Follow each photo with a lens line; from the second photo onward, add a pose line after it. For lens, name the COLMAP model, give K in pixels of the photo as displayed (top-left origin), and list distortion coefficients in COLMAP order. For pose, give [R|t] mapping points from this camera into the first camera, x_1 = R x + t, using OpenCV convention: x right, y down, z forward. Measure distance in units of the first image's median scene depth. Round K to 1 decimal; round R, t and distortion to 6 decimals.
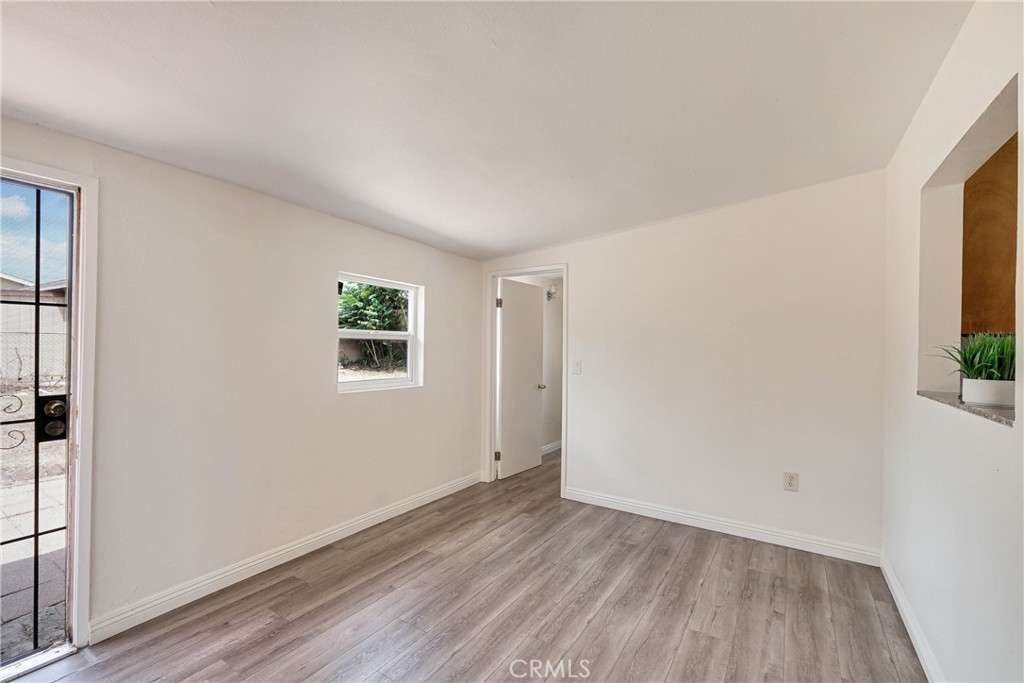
lens RADIAL K [[444.1, 0, 512.6], [0, 444.1, 343.9], [0, 0, 1]] dist [0.001620, 0.000185]
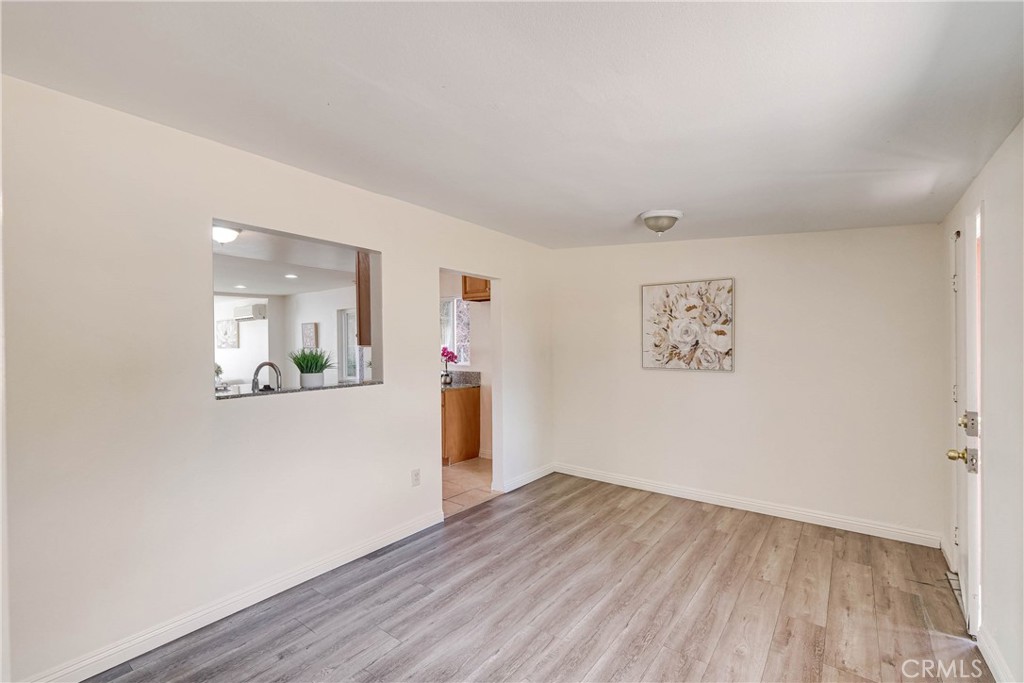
lens RADIAL K [[444.1, 0, 511.5], [0, 444.1, 345.3], [0, 0, 1]] dist [0.001620, 0.000185]
pose [[-0.996171, -0.007426, 0.087115, 0.065378], [-0.007784, 0.999963, -0.003773, -0.023461], [-0.087084, -0.004437, -0.996191, 2.006892]]
